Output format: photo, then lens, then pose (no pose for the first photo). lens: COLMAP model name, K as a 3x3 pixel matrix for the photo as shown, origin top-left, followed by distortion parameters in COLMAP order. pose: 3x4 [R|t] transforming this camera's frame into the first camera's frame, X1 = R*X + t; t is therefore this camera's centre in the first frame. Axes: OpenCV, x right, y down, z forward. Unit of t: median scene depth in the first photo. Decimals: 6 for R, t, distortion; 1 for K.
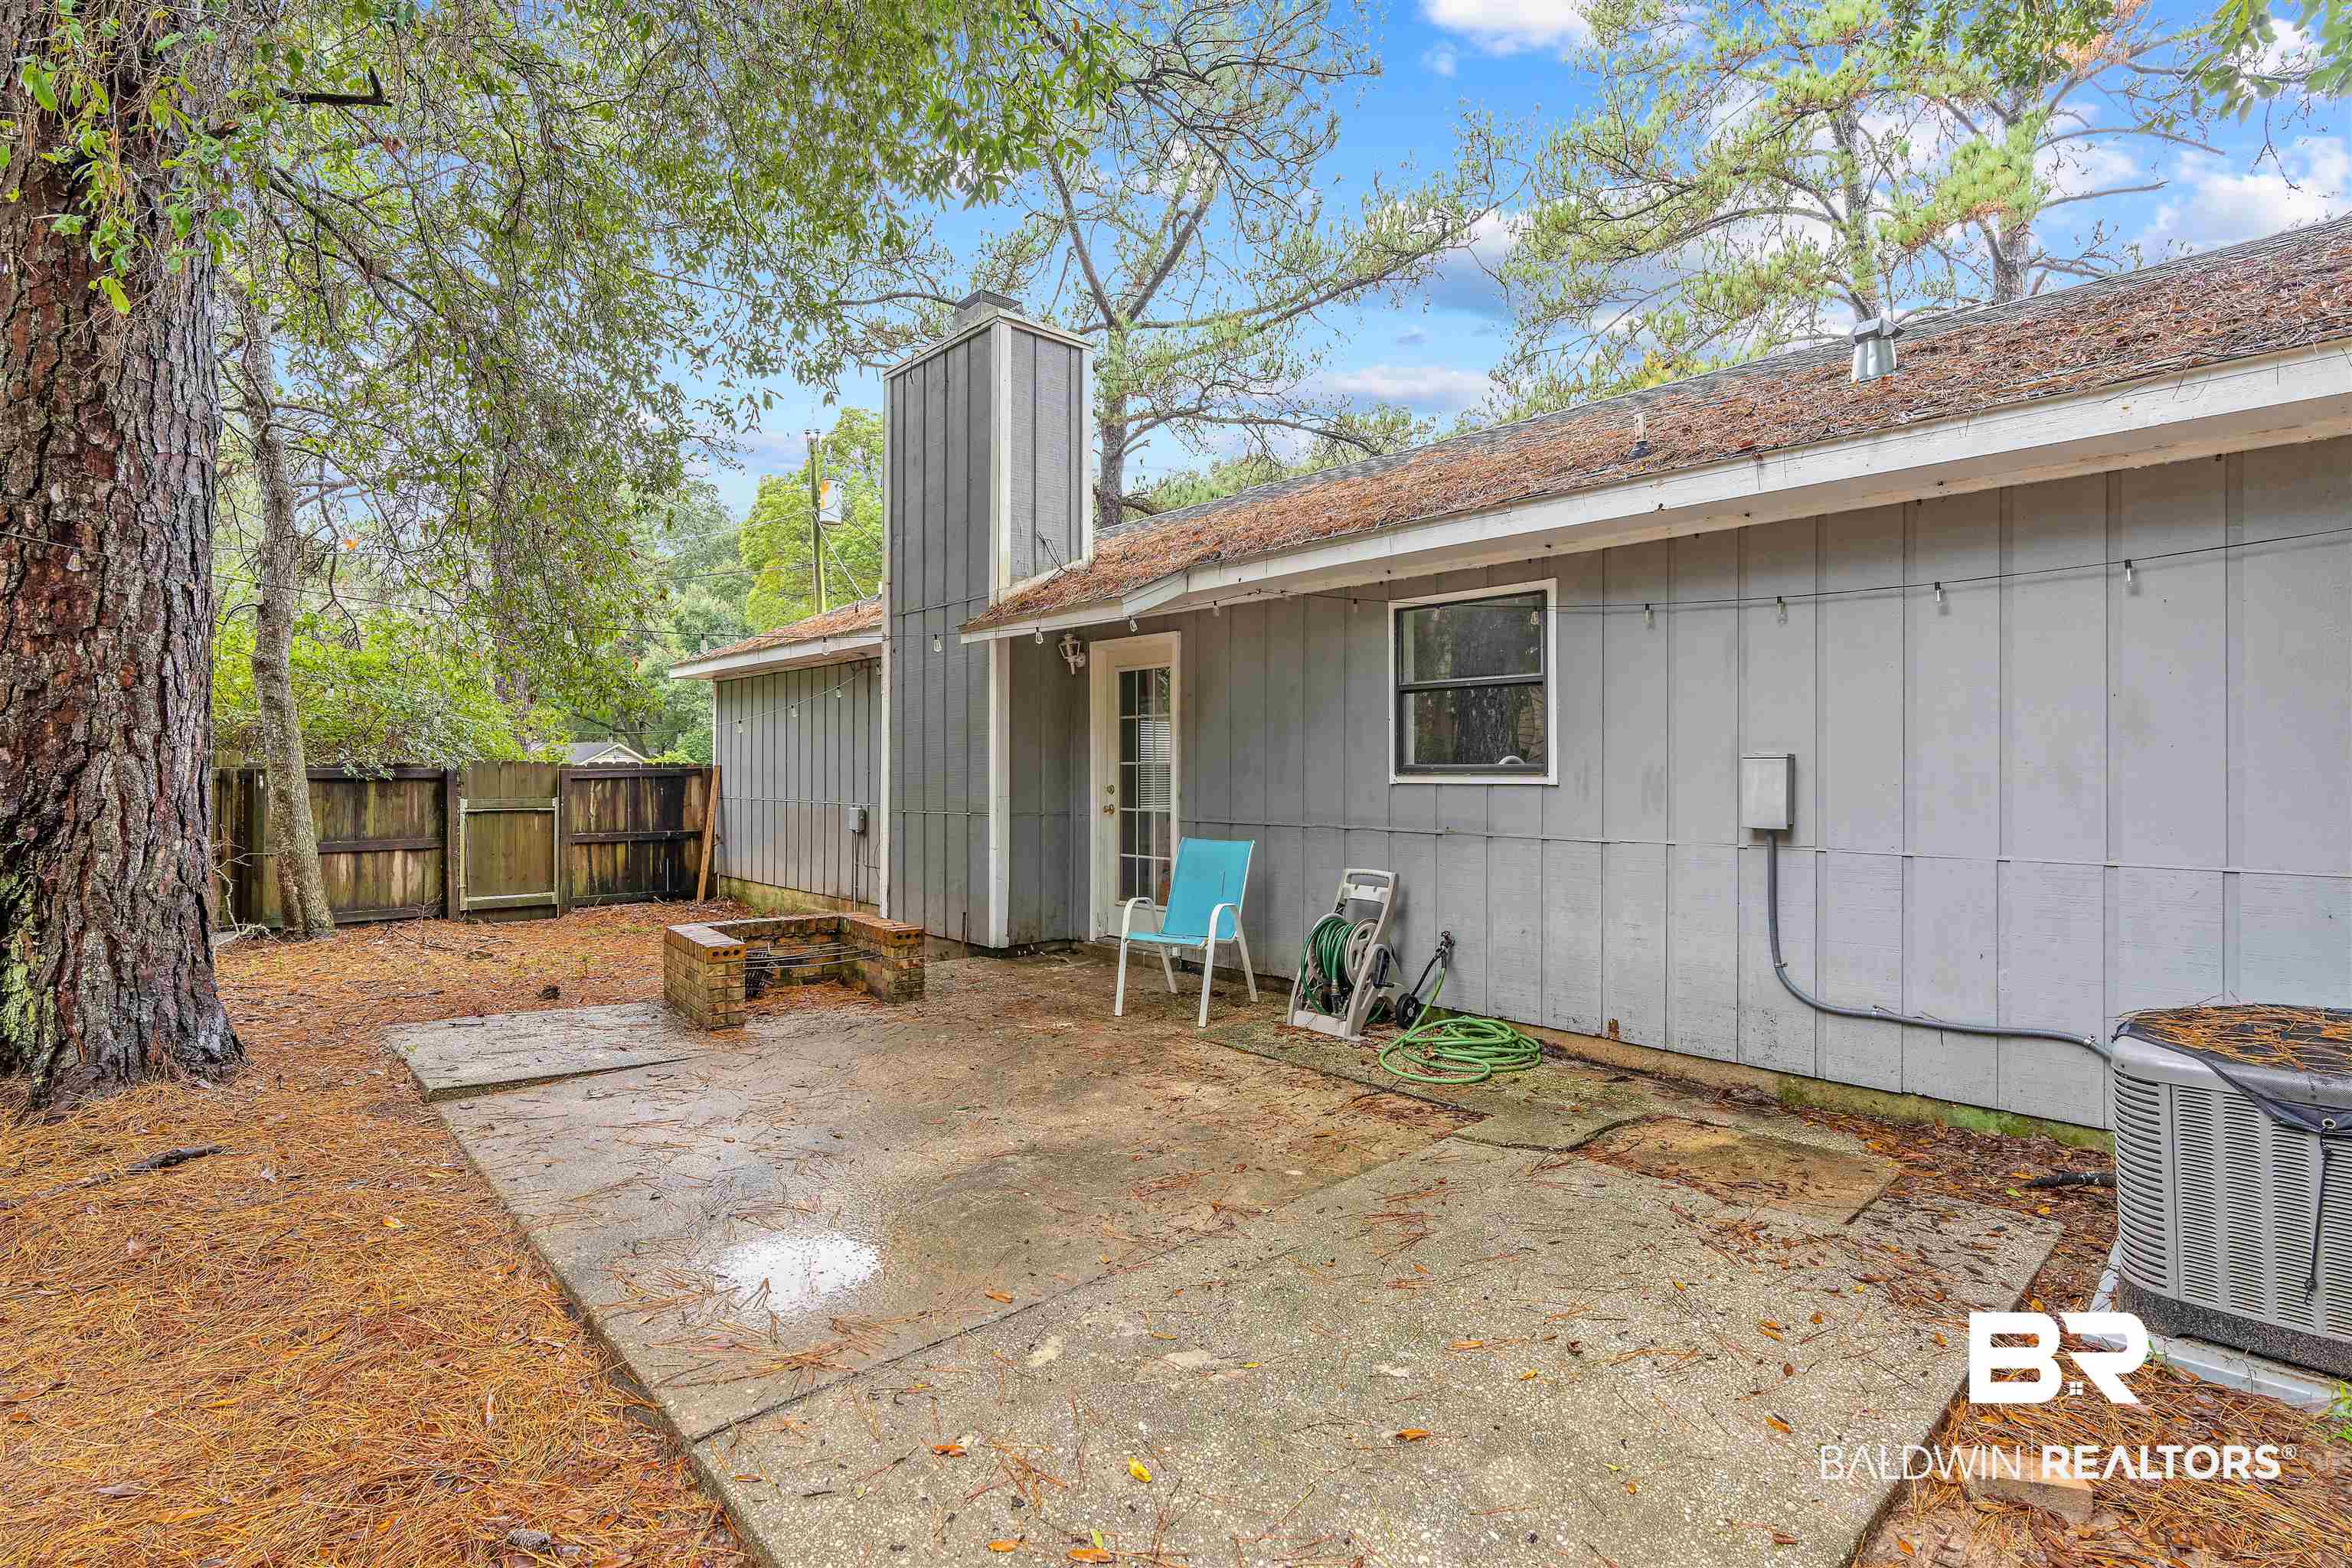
lens RADIAL K [[1135.5, 0, 1176.1], [0, 1135.5, 785.4], [0, 0, 1]] dist [-0.002650, -0.000109]
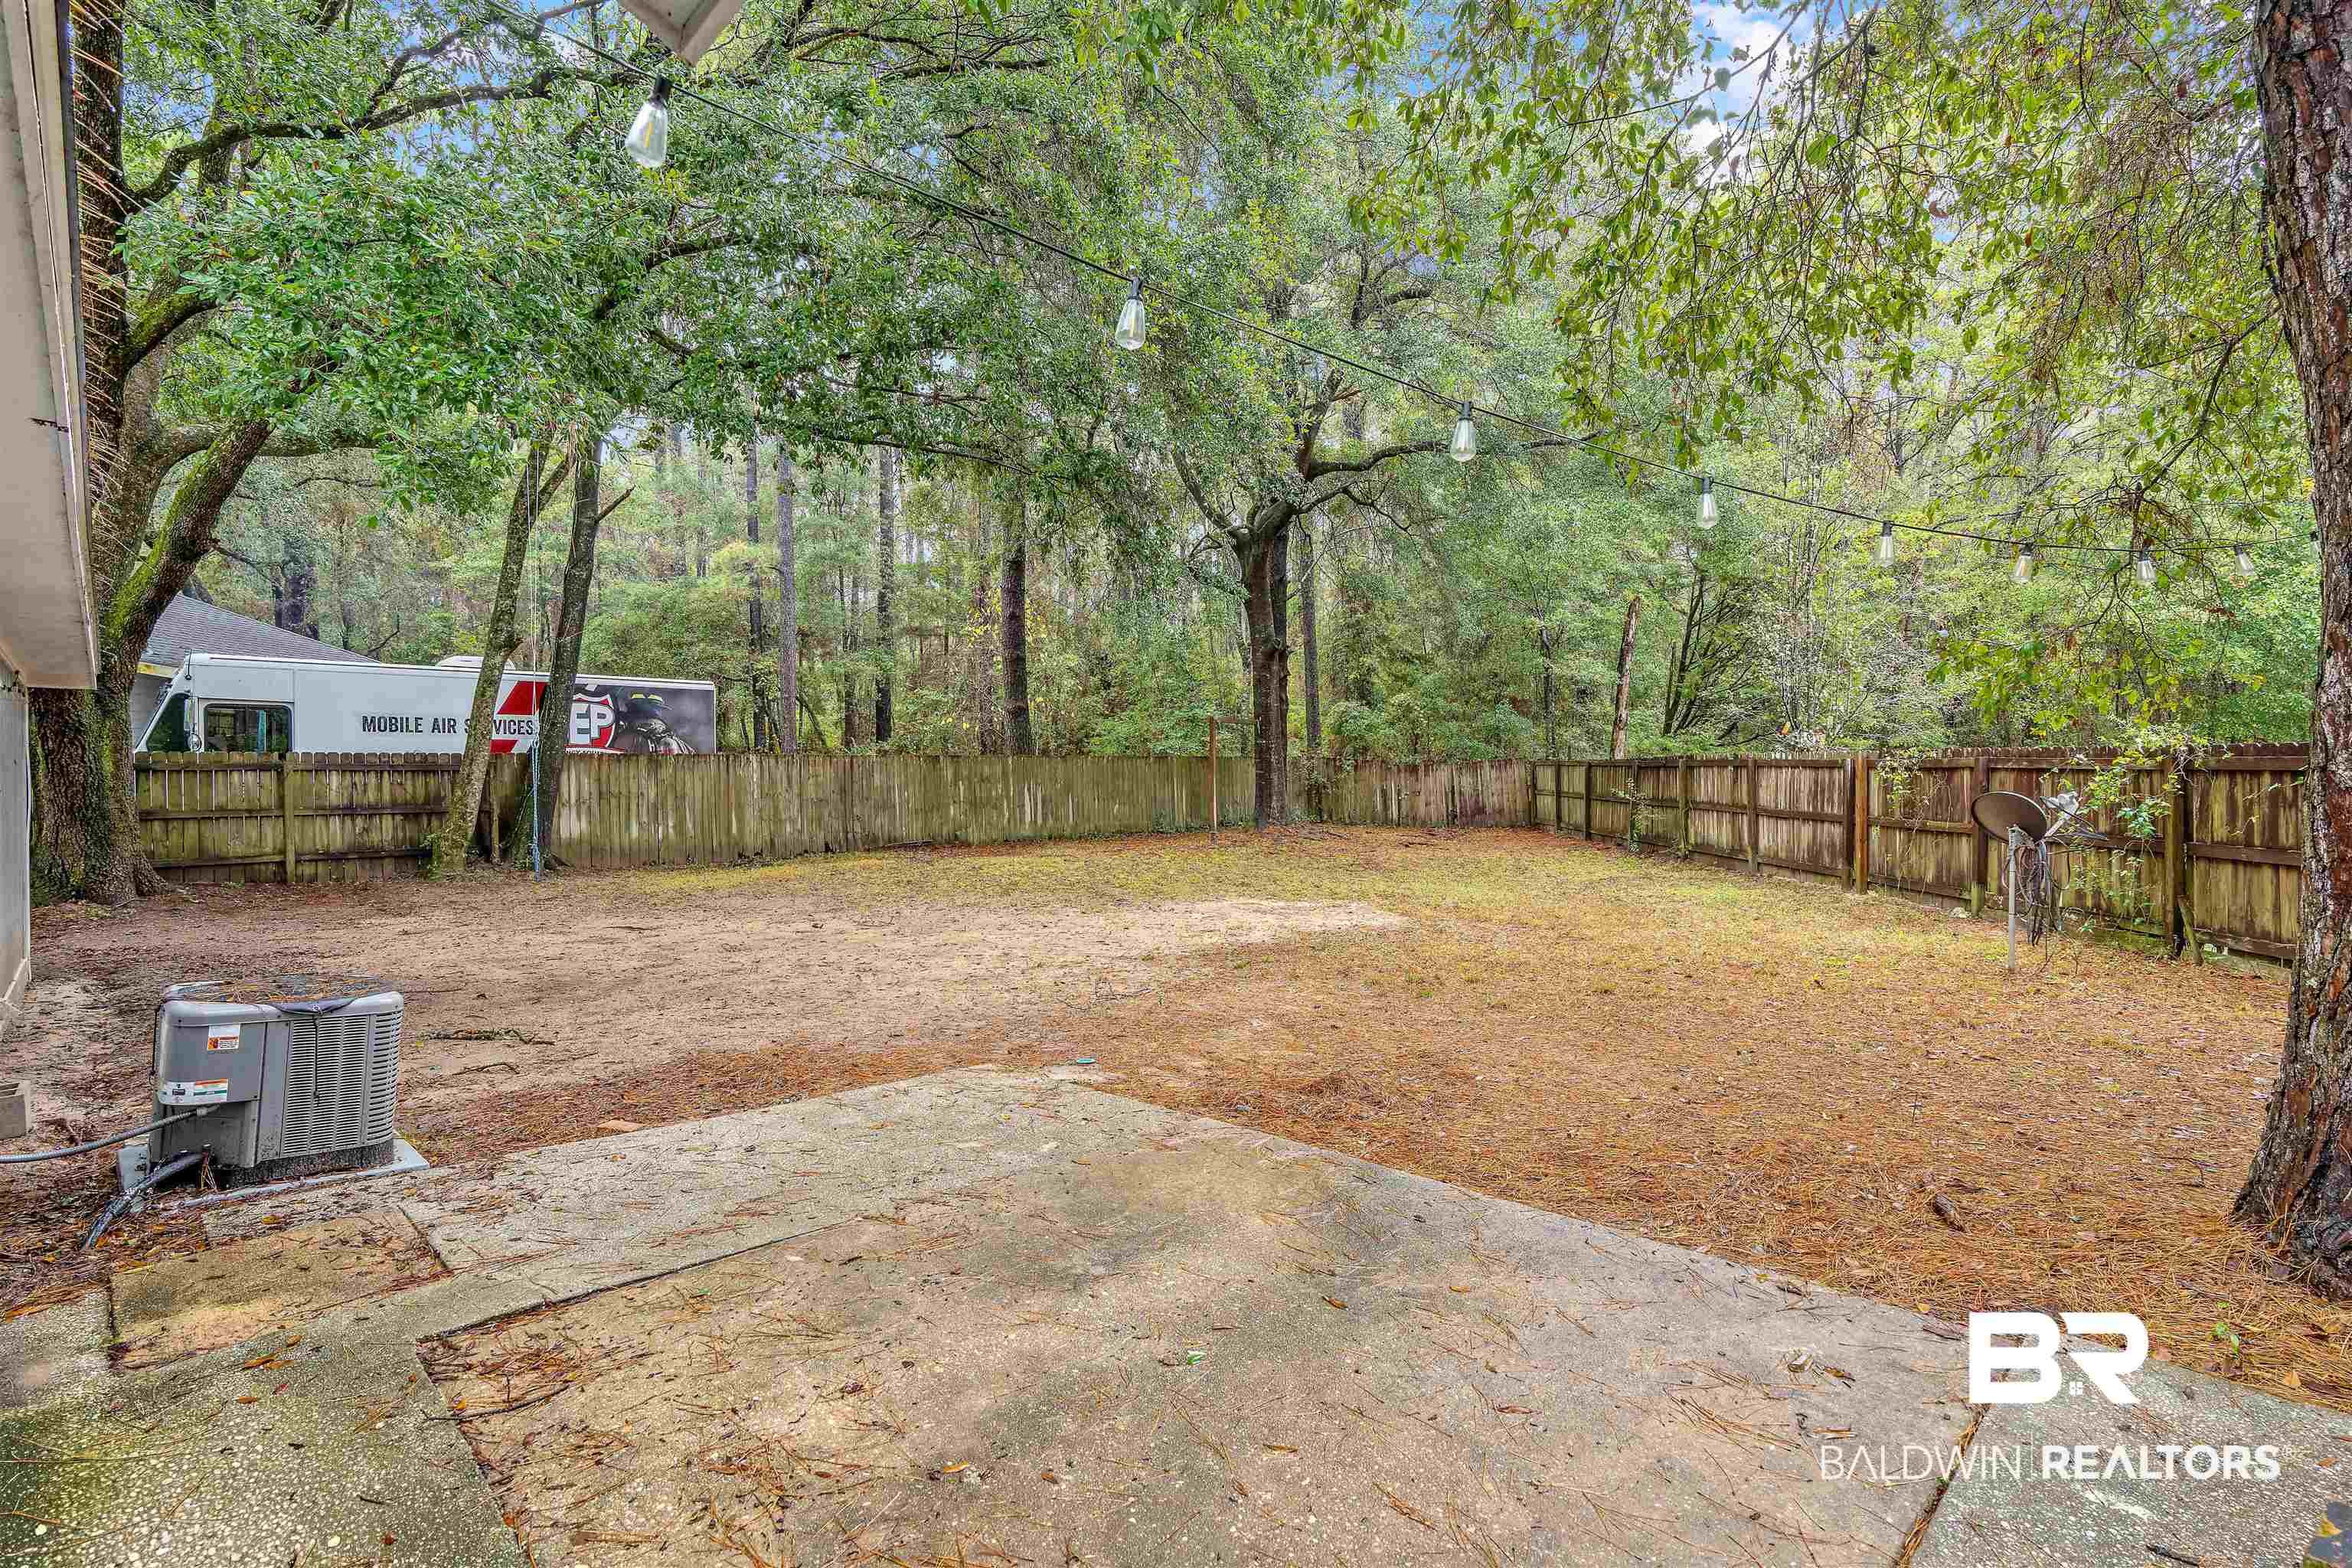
lens RADIAL K [[1135.5, 0, 1172.3], [0, 1135.5, 783.1], [0, 0, 1]] dist [-0.002650, -0.000109]
pose [[-0.999717, 0.011236, -0.020981, -0.173517], [0.011150, 0.999929, 0.004234, -0.048568], [0.021027, 0.003999, -0.999771, 1.738556]]
